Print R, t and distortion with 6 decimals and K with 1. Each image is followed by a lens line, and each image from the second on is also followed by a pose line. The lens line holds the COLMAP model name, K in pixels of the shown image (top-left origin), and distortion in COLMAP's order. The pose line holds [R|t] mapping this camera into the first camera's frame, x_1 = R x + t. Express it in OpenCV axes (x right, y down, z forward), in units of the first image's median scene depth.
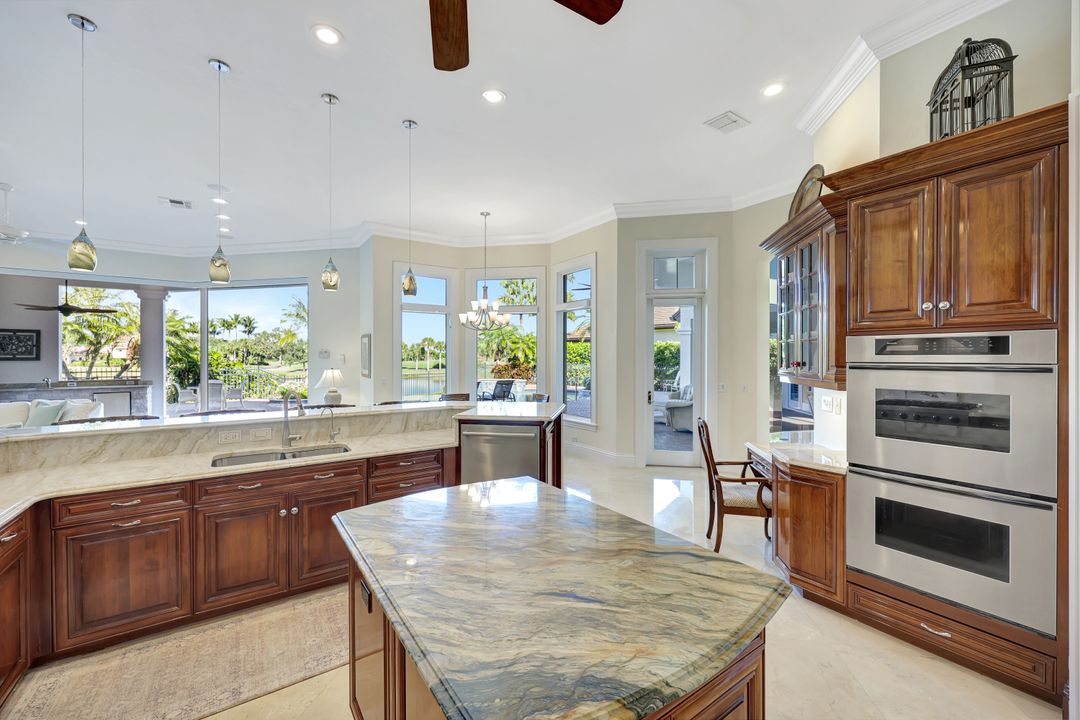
lens RADIAL K [[429.7, 0, 534.7], [0, 429.7, 357.7], [0, 0, 1]] dist [-0.000130, 0.000337]
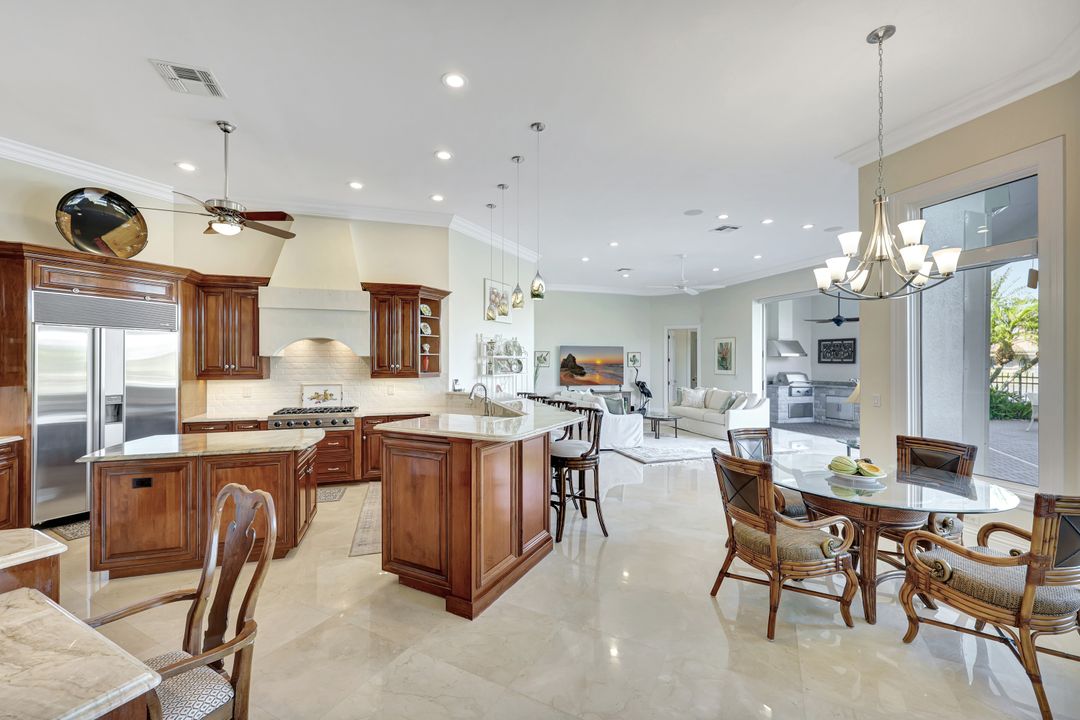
lens RADIAL K [[443.3, 0, 541.3], [0, 443.3, 359.0], [0, 0, 1]] dist [0.003224, 0.000382]
pose [[-0.290013, -0.002630, -0.957019, 0.154953], [-0.001413, 0.999996, -0.002320, -0.001359], [0.957022, 0.000679, -0.290016, 0.290176]]
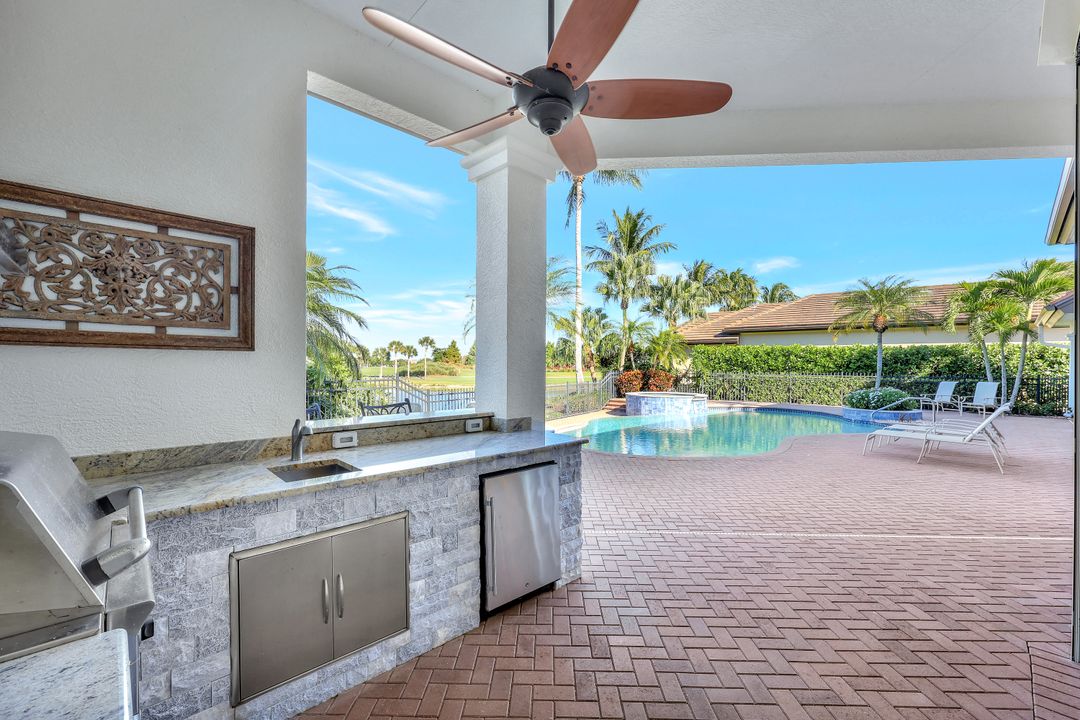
lens RADIAL K [[443.3, 0, 541.3], [0, 443.3, 359.0], [0, 0, 1]] dist [0.003224, 0.000382]
pose [[0.988252, 0.007953, 0.152627, -0.589089], [-0.005810, 0.999878, -0.014482, 0.006592], [-0.152723, 0.013425, 0.988178, 0.411460]]
